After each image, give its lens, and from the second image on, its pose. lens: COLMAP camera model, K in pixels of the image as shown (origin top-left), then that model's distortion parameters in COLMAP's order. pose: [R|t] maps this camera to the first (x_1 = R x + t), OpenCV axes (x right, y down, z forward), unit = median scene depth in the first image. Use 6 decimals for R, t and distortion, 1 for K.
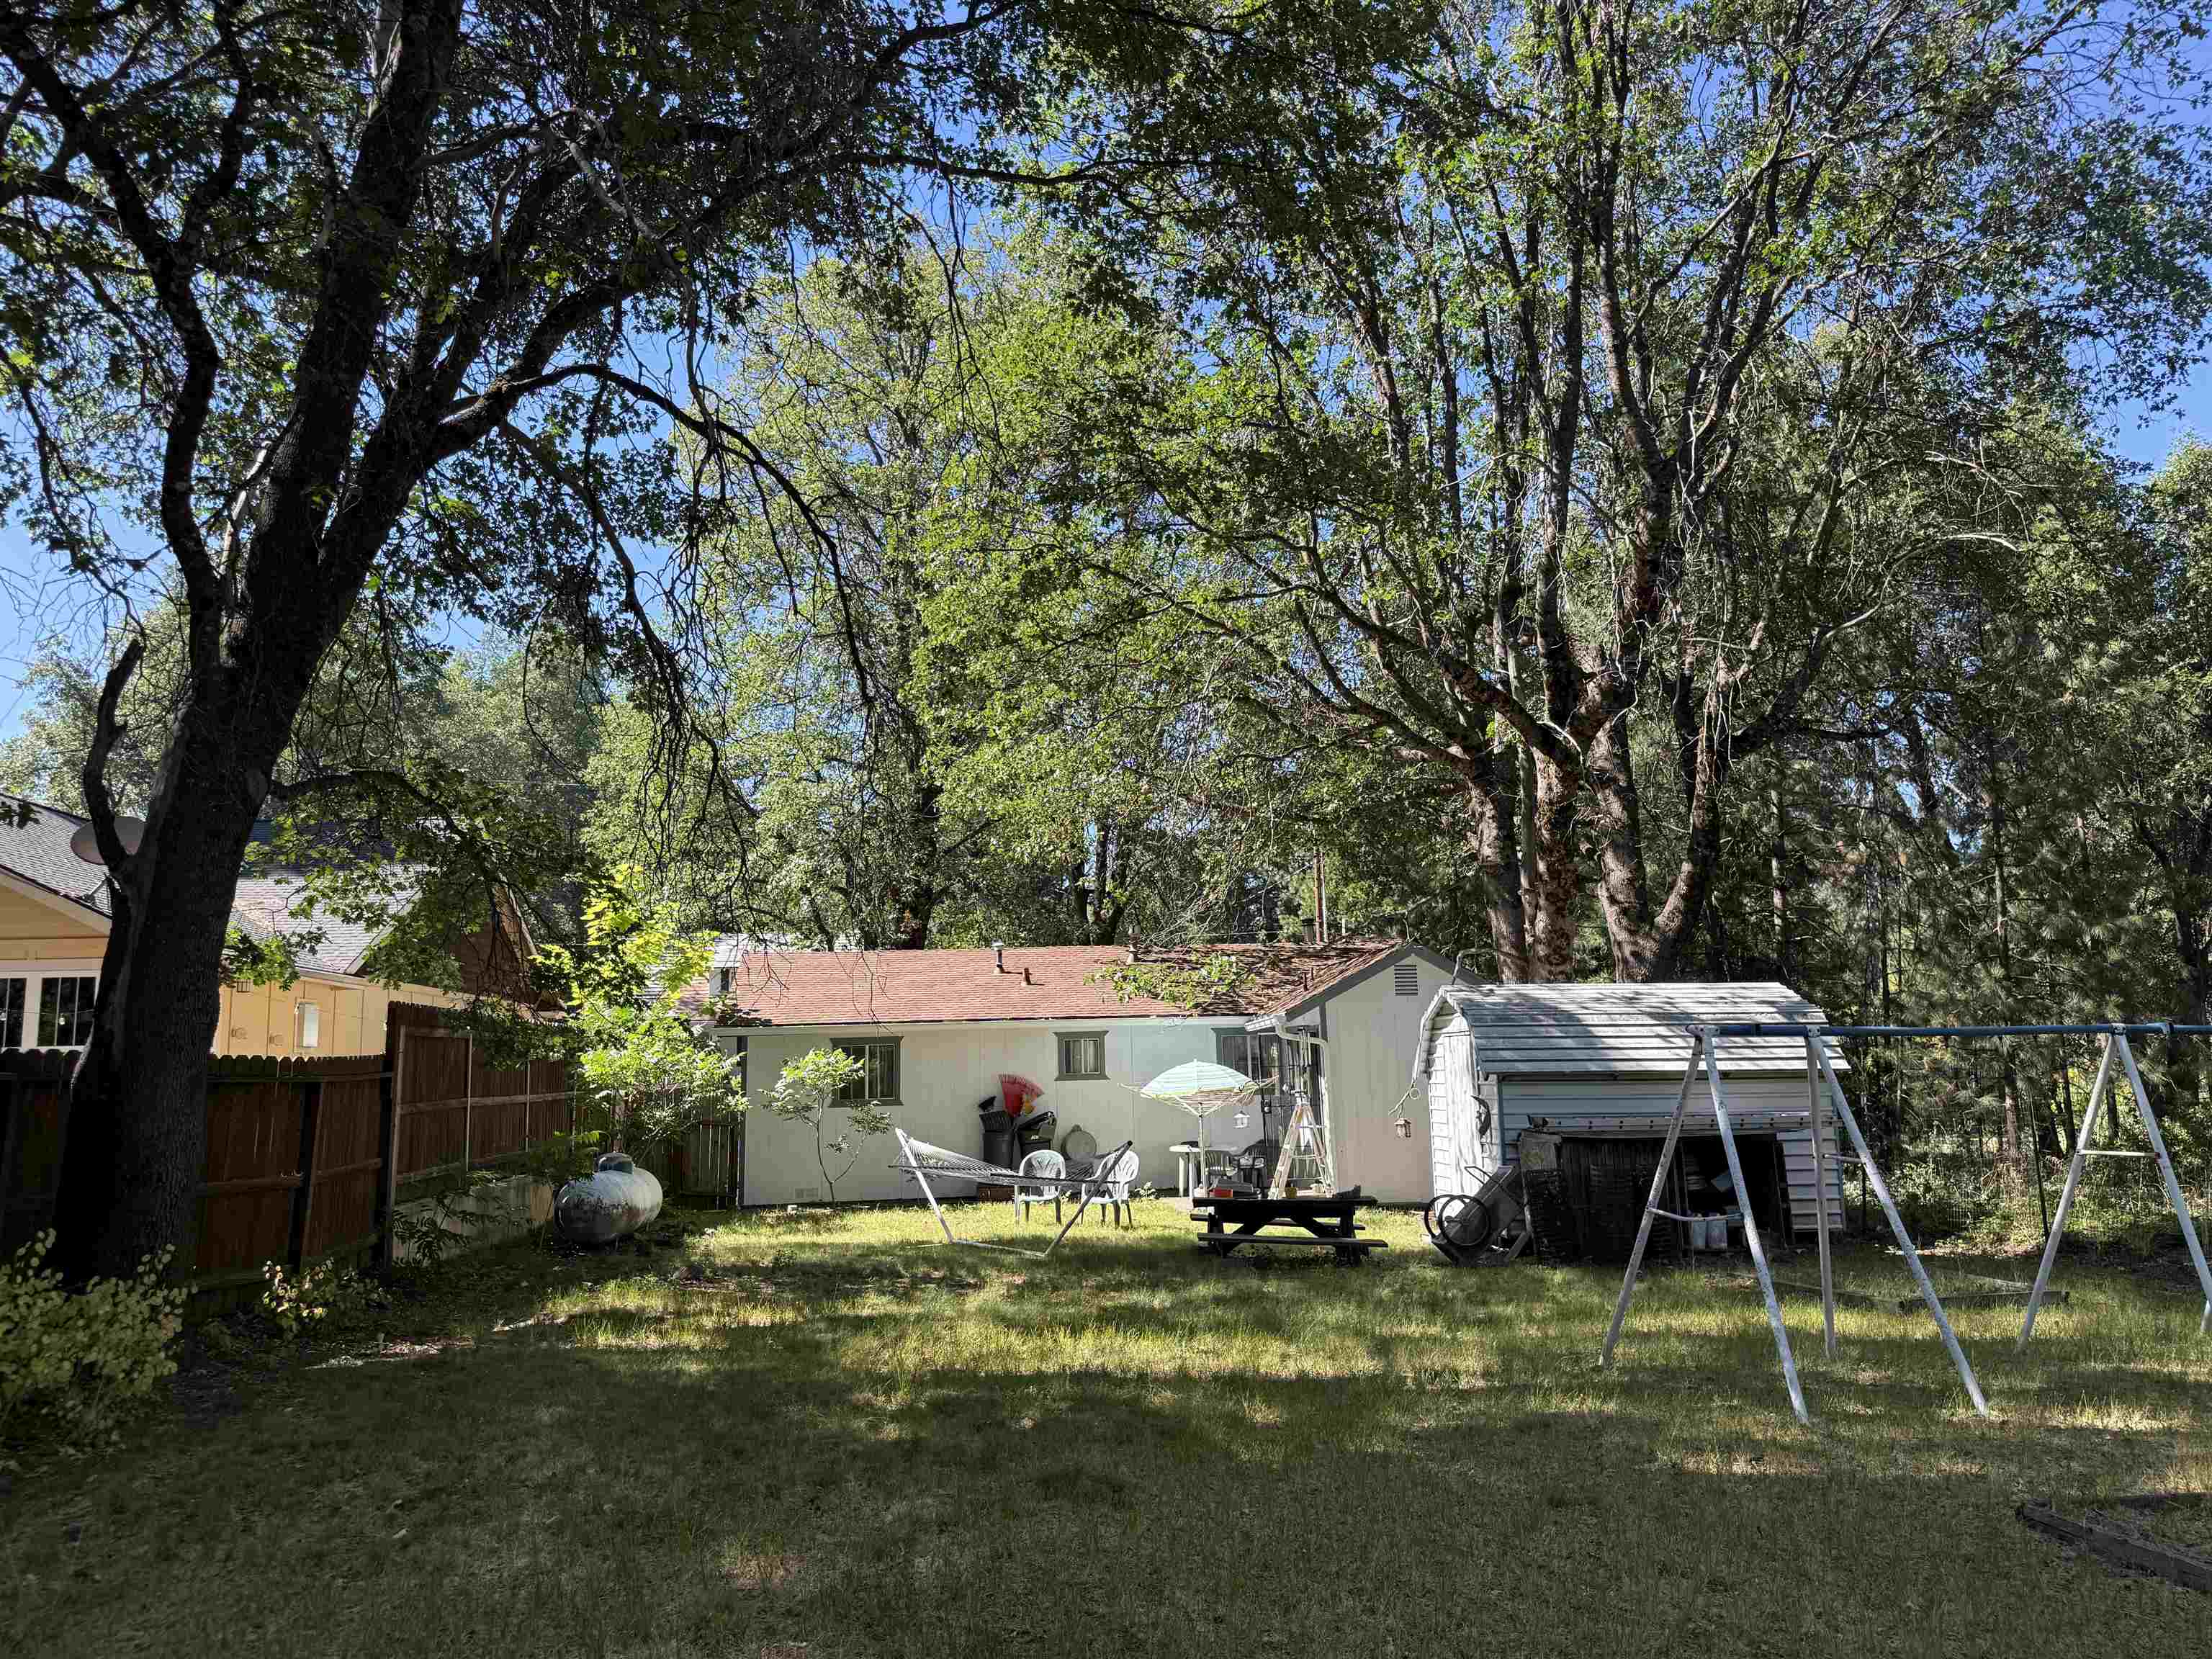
lens RADIAL K [[1521.1, 0, 1099.8], [0, 1521.1, 838.9], [0, 0, 1]] dist [0.004785, -0.023353]
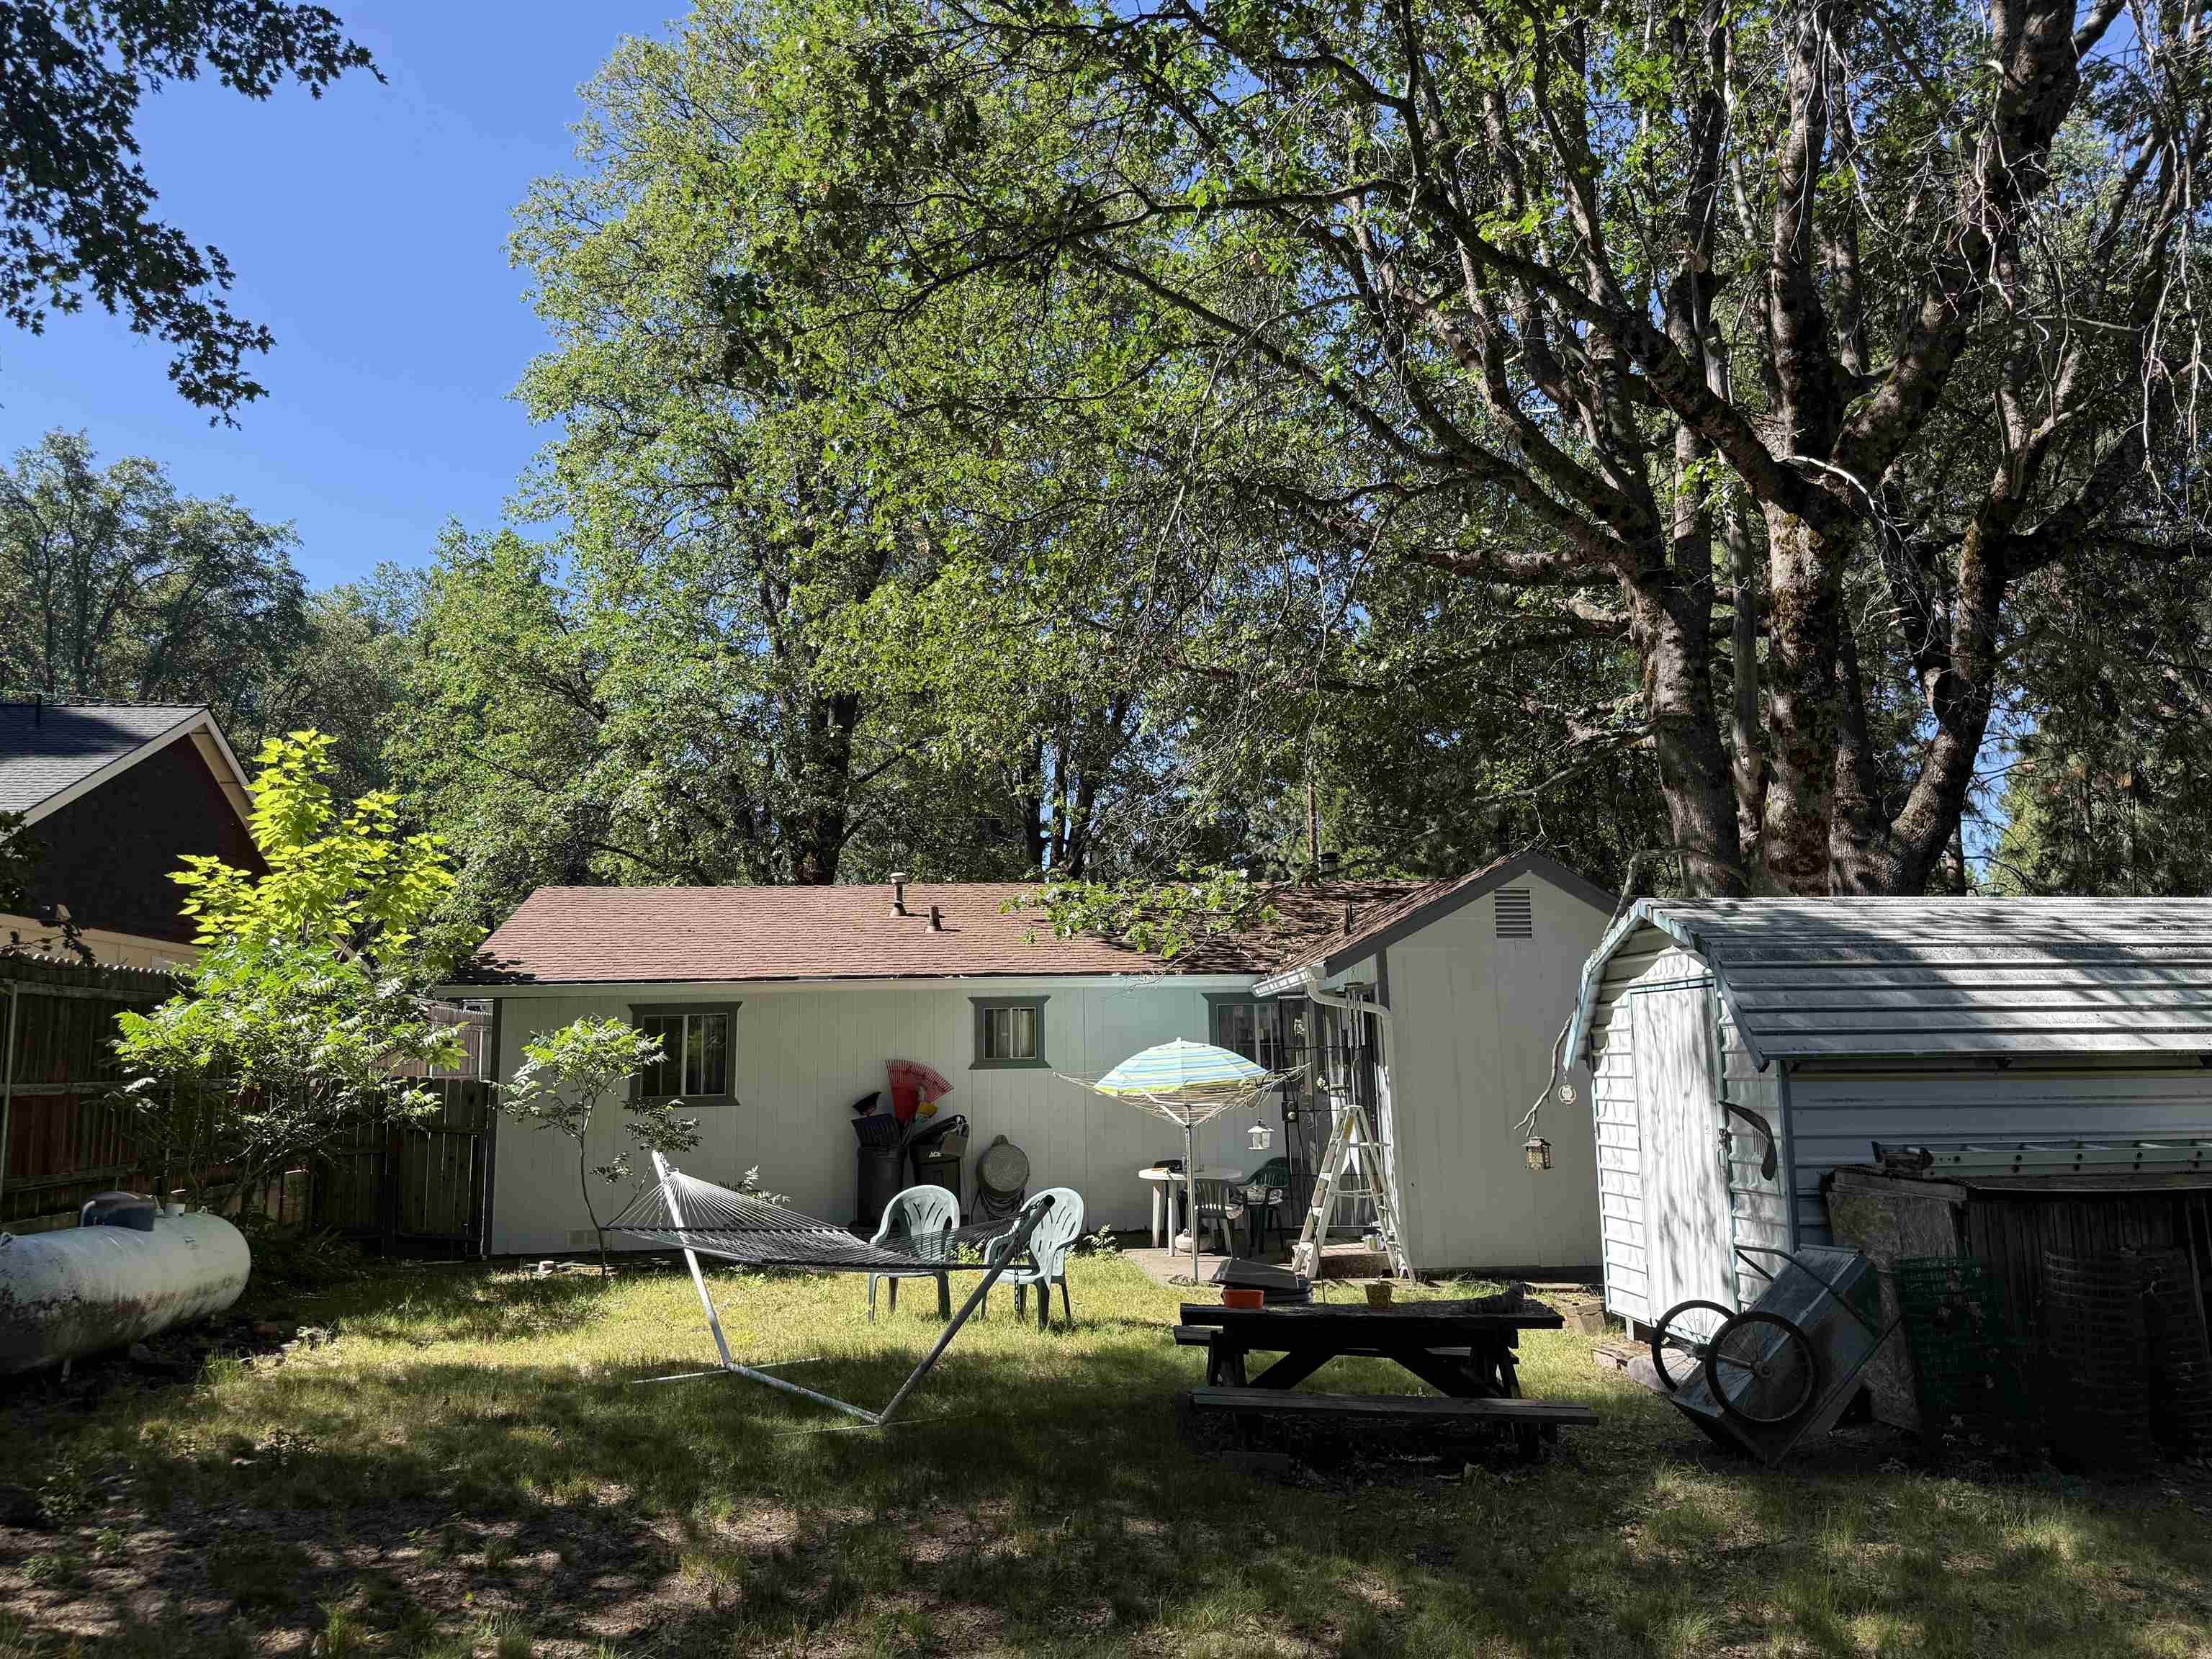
lens RADIAL K [[1521.1, 0, 1110.9], [0, 1521.1, 838.6], [0, 0, 1]] dist [0.004785, -0.023353]
pose [[0.999663, 0.008560, 0.024497, 0.023773], [-0.008699, 0.999947, 0.005577, 0.079452], [-0.024448, -0.005788, 0.999684, 0.493374]]
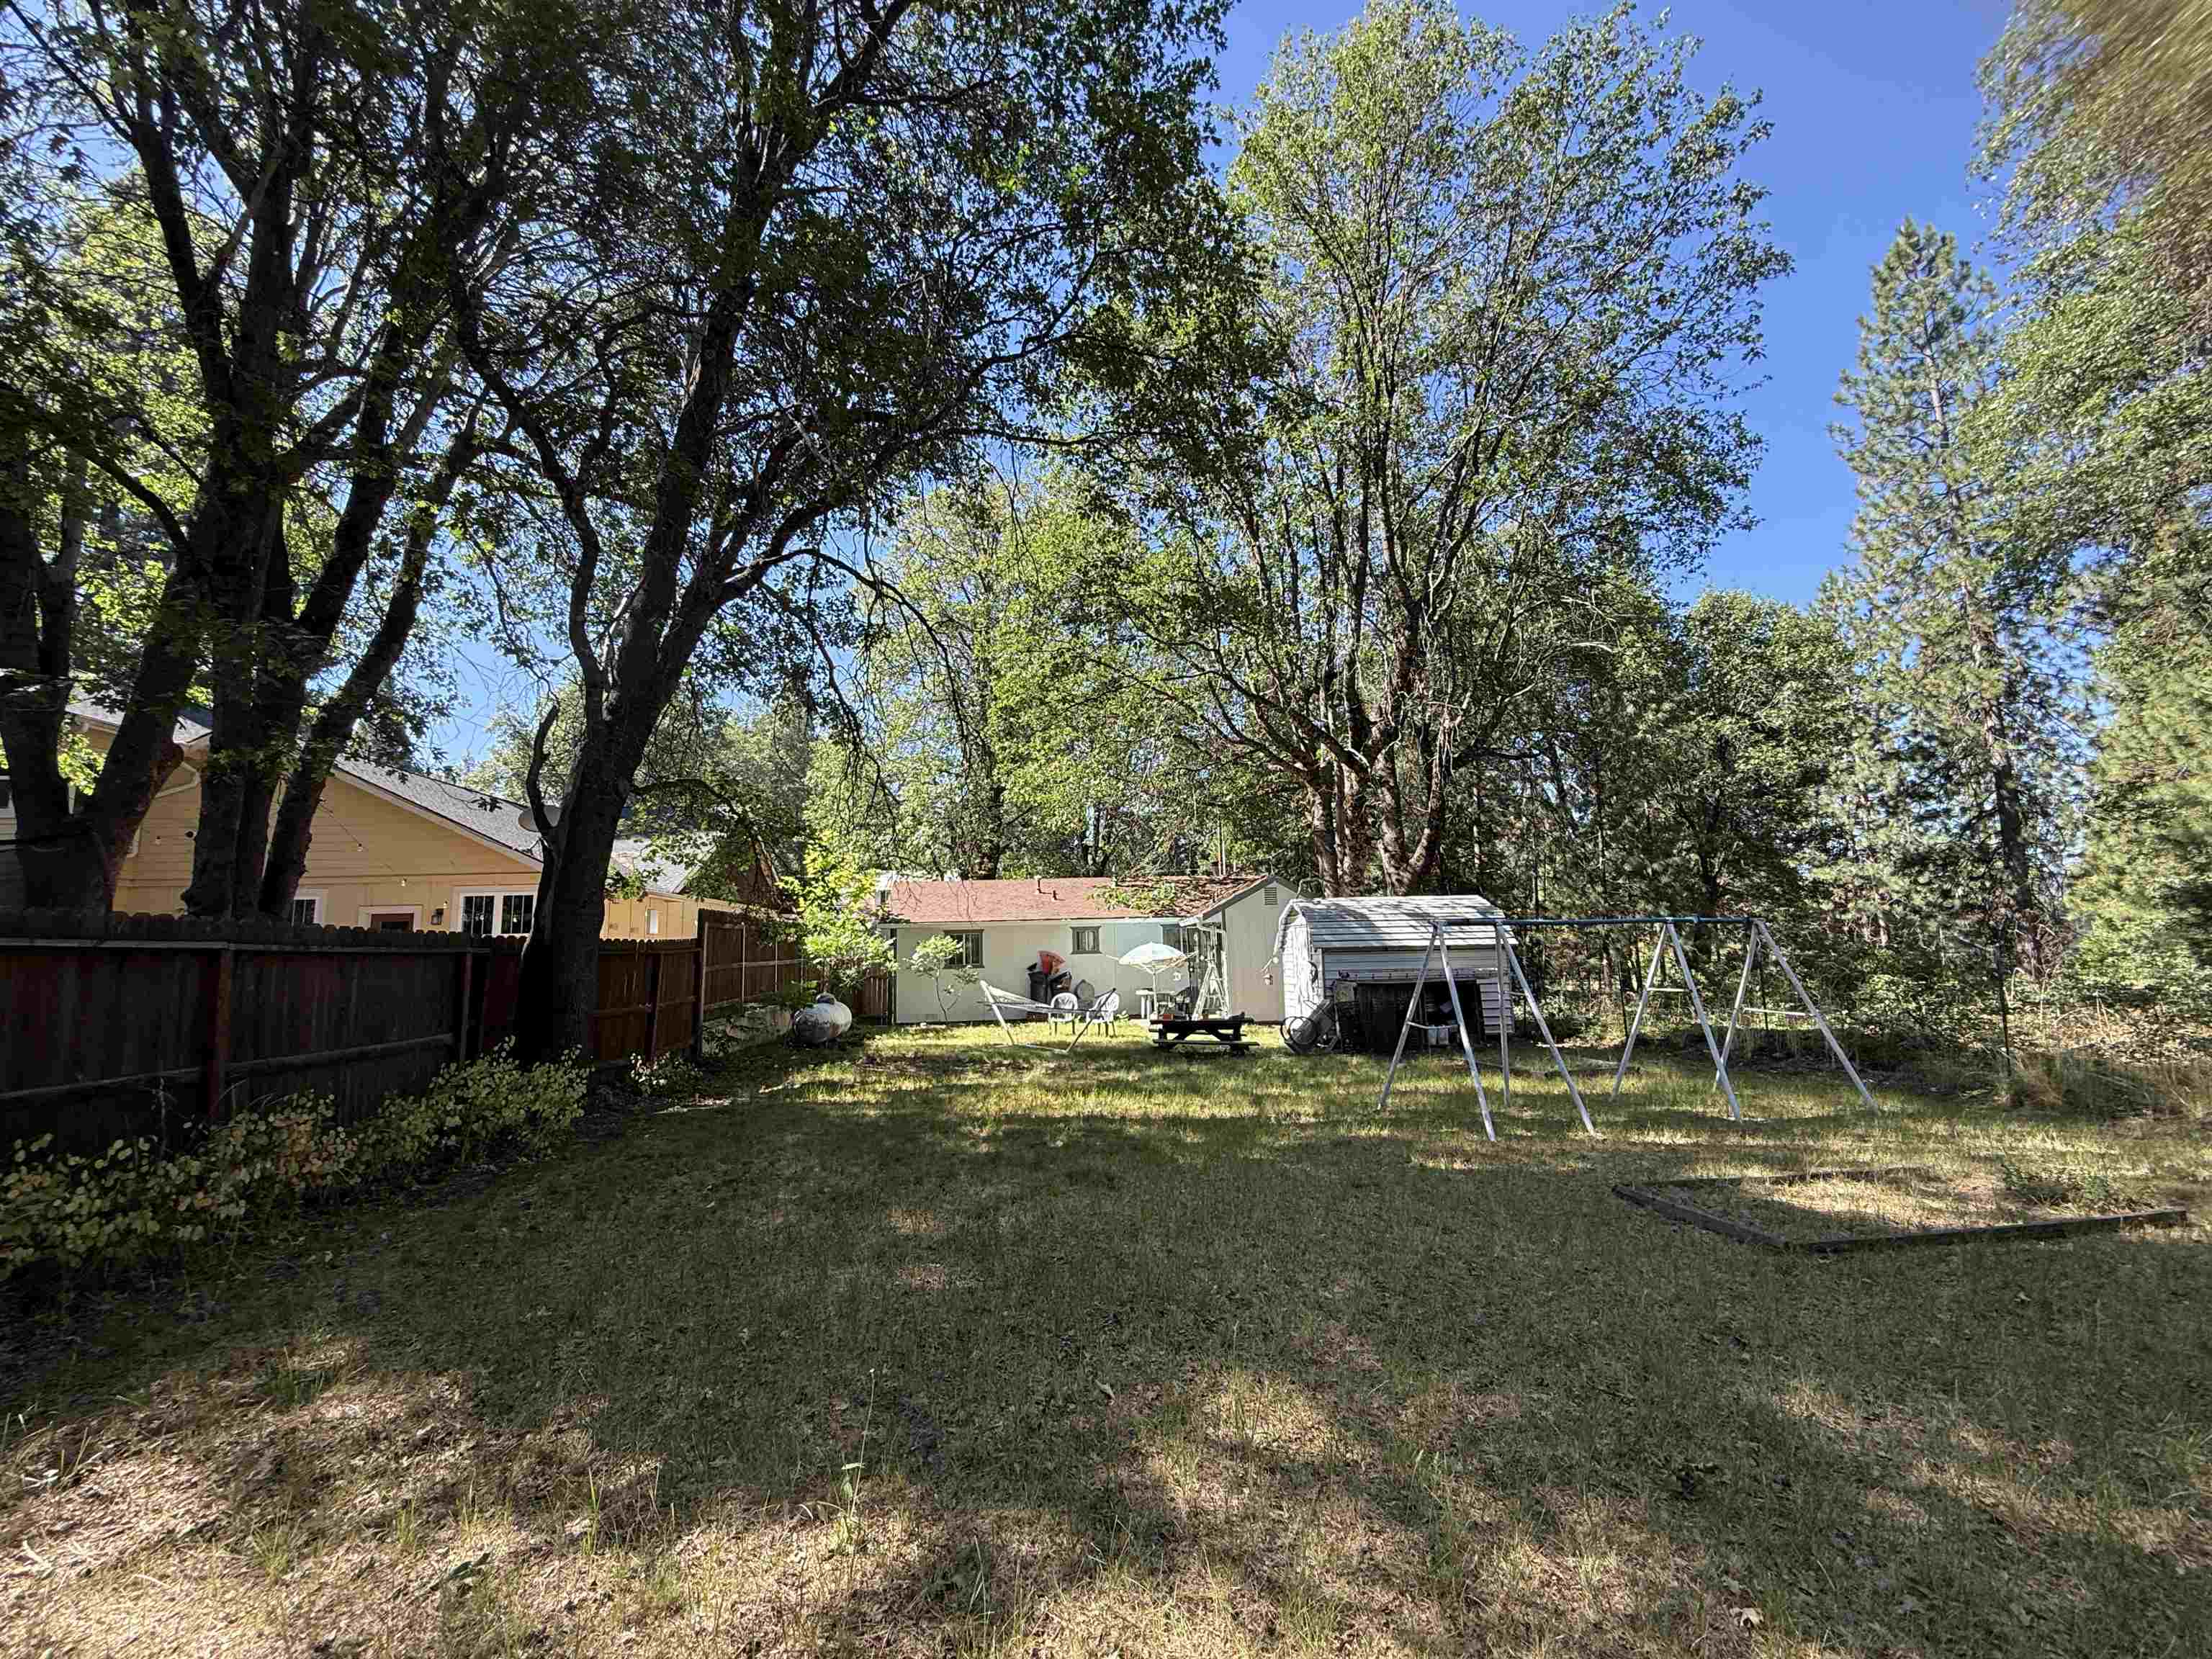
lens RADIAL K [[880.9, 0, 1106.0], [0, 880.9, 818.9], [0, 0, 1]] dist [-0.000774, 0.000284]
pose [[0.999911, -0.003342, 0.012953, -0.002821], [0.003311, 0.999992, 0.002398, 0.000659], [-0.012961, -0.002354, 0.999913, -0.021981]]
